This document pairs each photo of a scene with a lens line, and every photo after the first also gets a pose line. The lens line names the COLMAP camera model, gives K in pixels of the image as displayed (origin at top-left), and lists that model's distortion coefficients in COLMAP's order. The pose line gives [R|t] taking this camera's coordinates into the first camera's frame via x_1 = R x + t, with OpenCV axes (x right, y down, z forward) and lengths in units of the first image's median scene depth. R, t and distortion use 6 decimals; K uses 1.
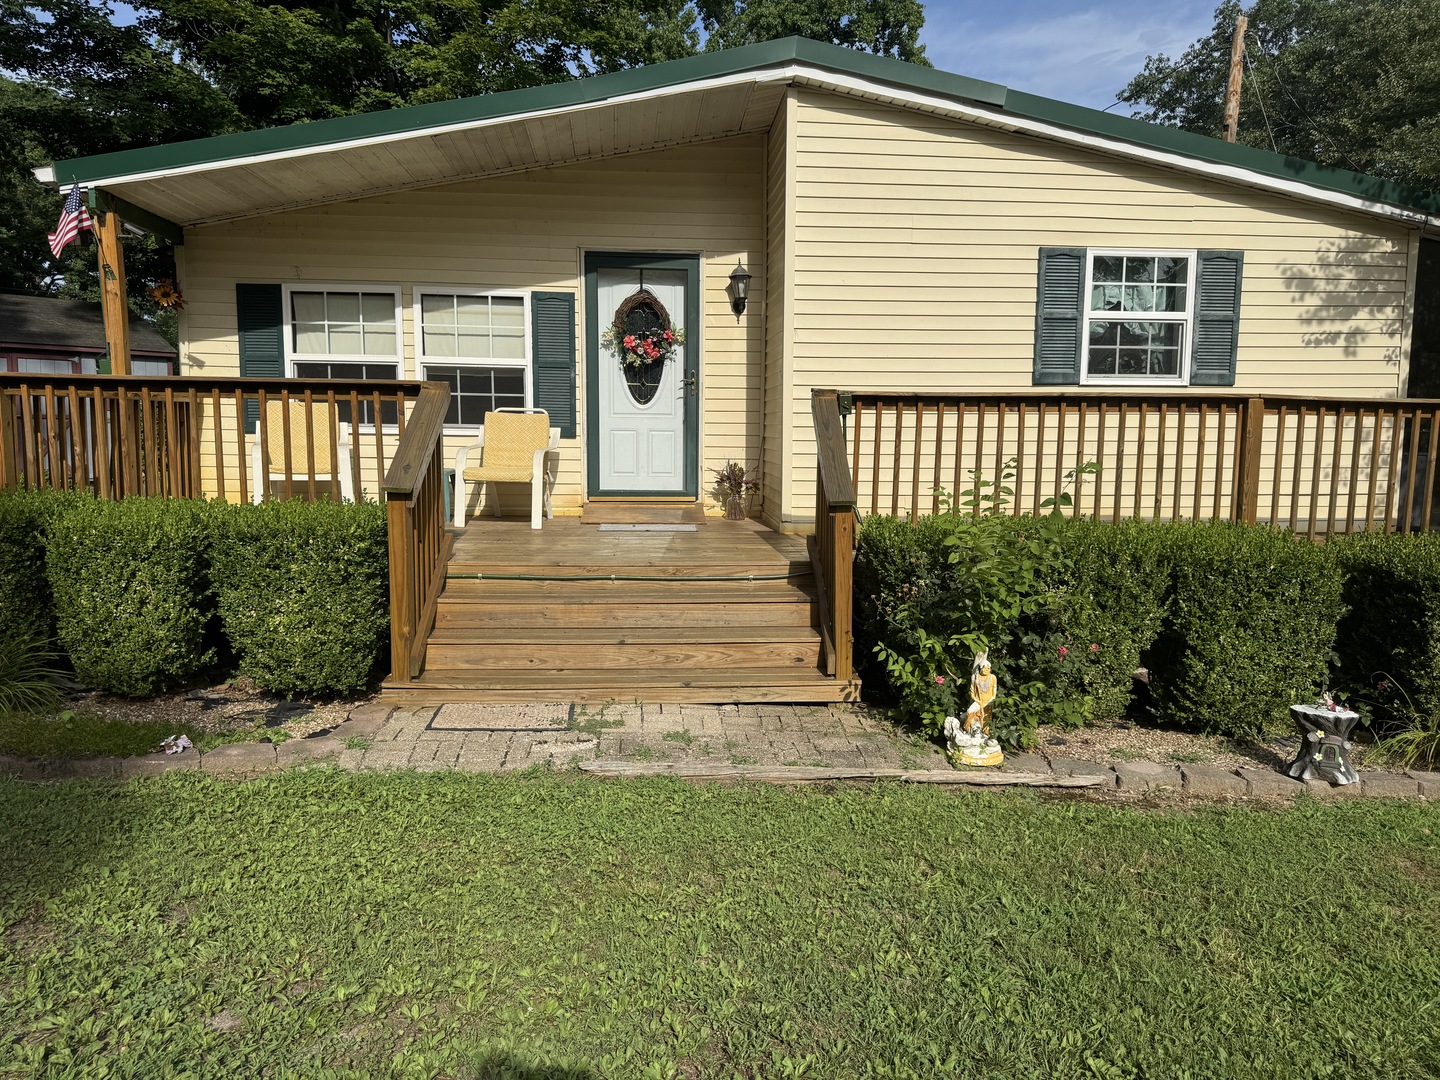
lens RADIAL K [[1013.2, 0, 745.2], [0, 1013.2, 544.1], [0, 0, 1]] dist [0.068851, -0.076387]
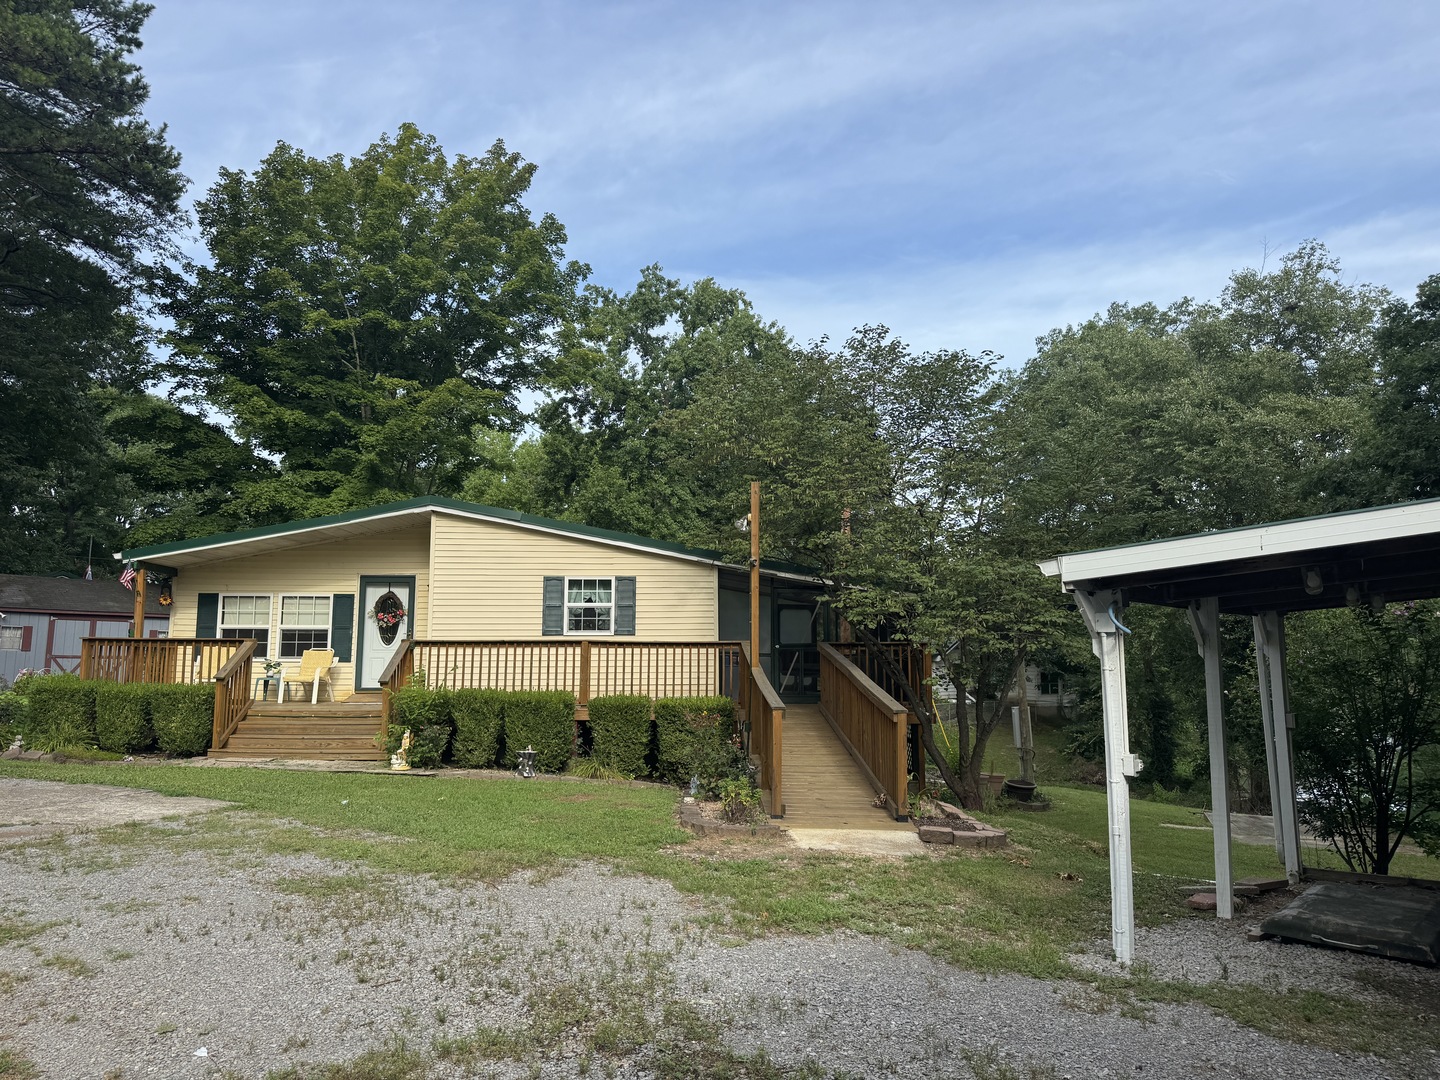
lens RADIAL K [[1013.2, 0, 728.0], [0, 1013.2, 535.9], [0, 0, 1]] dist [0.068851, -0.076387]
pose [[0.998836, -0.015211, -0.045770, 0.781565], [0.004655, 0.974942, -0.222408, 0.124971], [0.048006, 0.221936, 0.973879, -1.173188]]
